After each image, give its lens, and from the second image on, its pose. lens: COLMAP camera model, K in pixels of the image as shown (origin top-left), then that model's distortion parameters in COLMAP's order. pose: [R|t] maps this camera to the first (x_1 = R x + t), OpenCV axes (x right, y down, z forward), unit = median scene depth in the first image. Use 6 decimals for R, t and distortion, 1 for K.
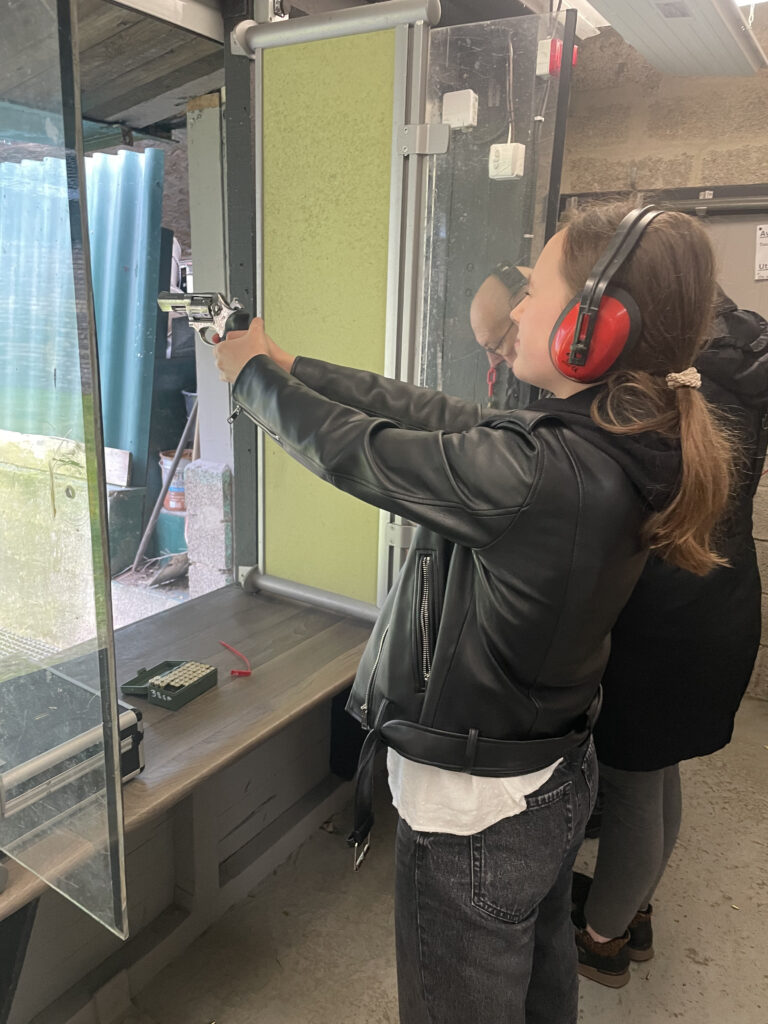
lens RADIAL K [[733.4, 0, 386.8], [0, 733.4, 527.2], [0, 0, 1]] dist [0.047948, -0.052794]
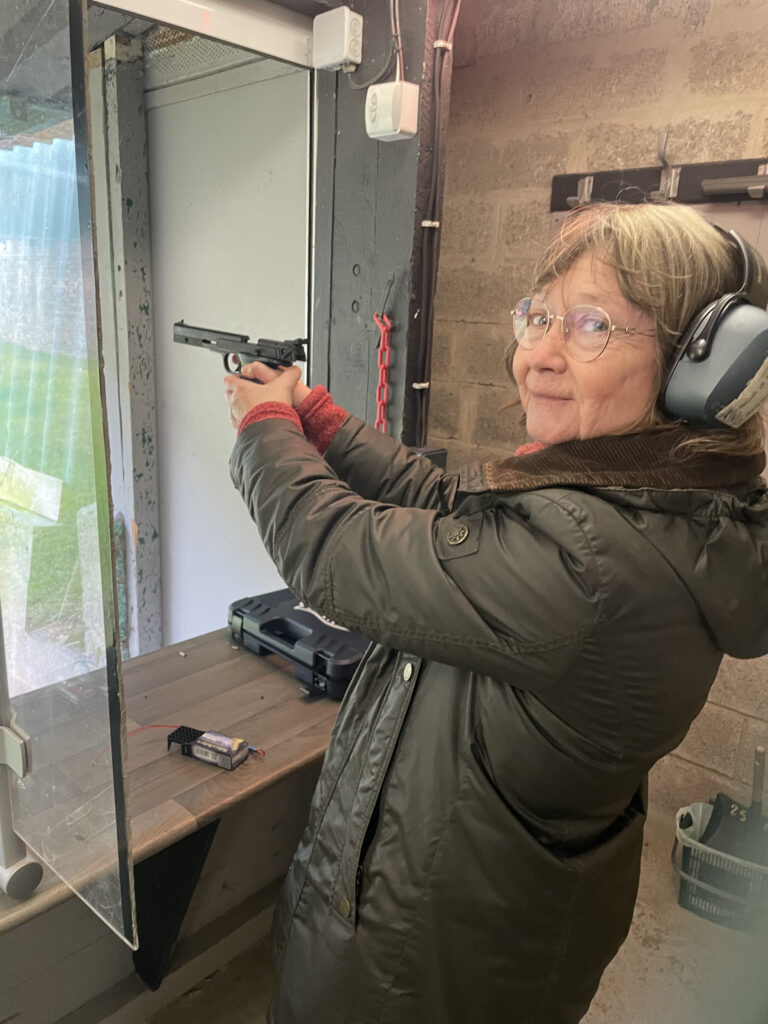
lens RADIAL K [[733.4, 0, 386.8], [0, 733.4, 527.2], [0, 0, 1]] dist [0.047948, -0.052794]
pose [[0.986068, 0.057482, -0.156093, 0.198062], [-0.057895, 0.998321, 0.001903, -0.085121], [0.155940, 0.007160, 0.987741, 0.240449]]
